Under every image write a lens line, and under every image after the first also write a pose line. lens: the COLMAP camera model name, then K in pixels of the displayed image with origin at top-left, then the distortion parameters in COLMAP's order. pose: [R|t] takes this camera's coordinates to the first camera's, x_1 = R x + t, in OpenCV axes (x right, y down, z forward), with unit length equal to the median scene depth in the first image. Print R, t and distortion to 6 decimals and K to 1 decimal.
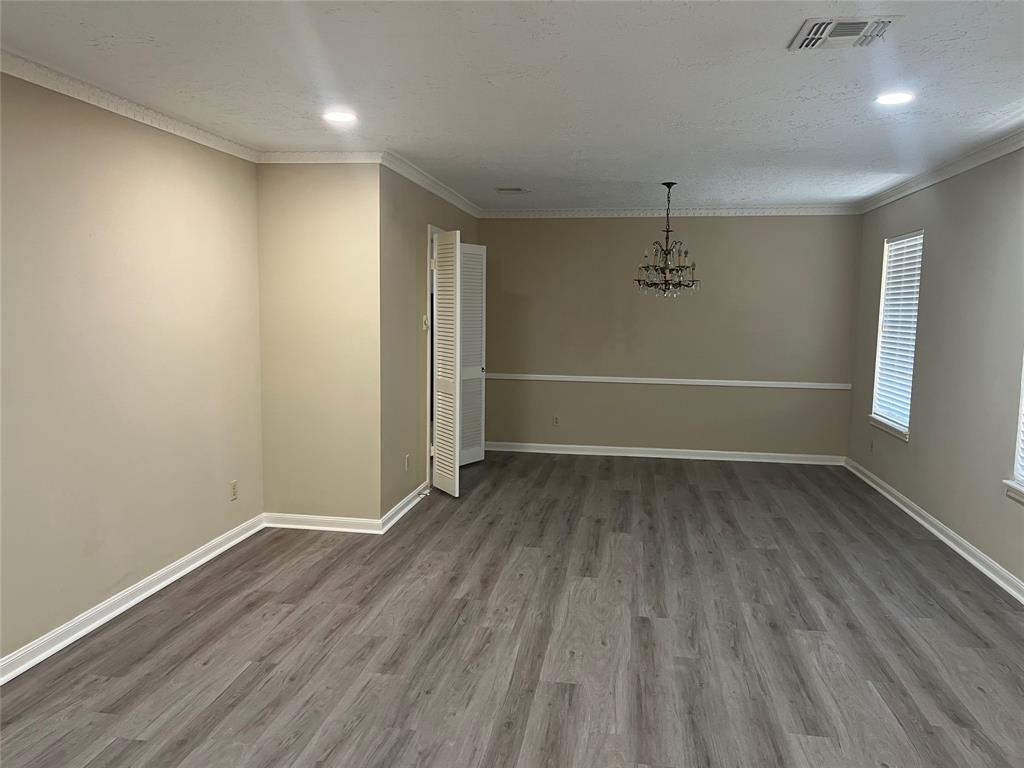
lens RADIAL K [[766.3, 0, 511.7], [0, 766.3, 384.7], [0, 0, 1]] dist [0.000024, -0.005863]
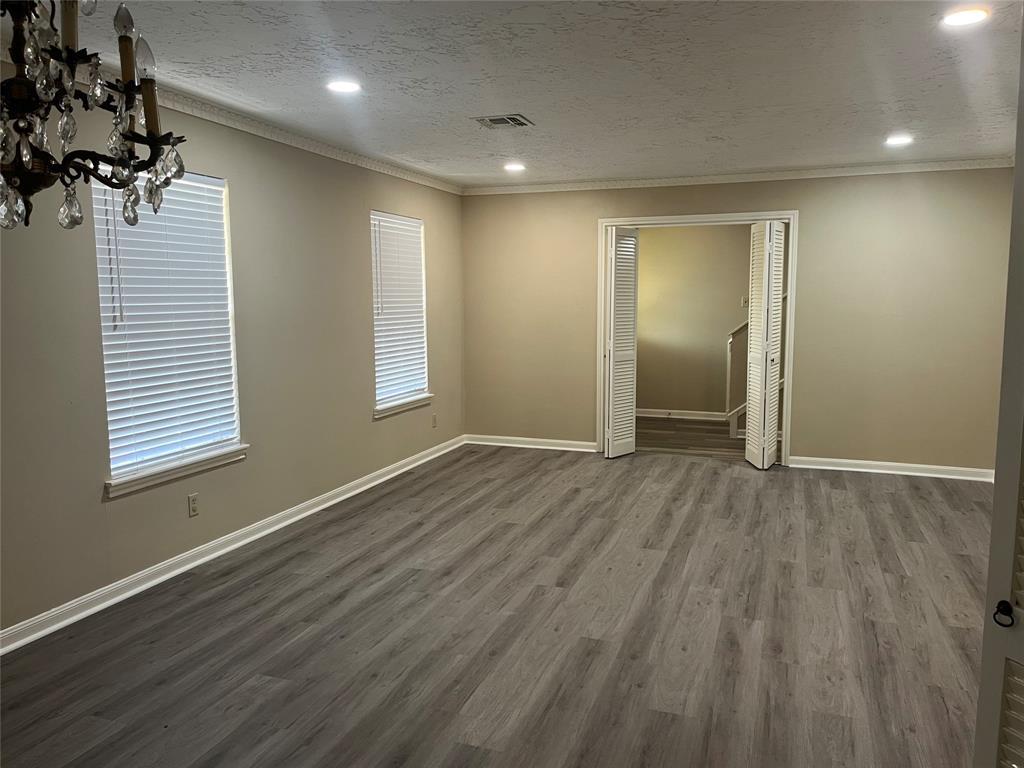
lens RADIAL K [[766.3, 0, 511.5], [0, 766.3, 384.8], [0, 0, 1]] dist [0.000024, -0.005863]
pose [[-0.981565, -0.025586, 0.189406, 0.048079], [0.017743, 0.974520, 0.223598, -0.185137], [-0.190301, 0.222837, -0.956101, 1.898391]]
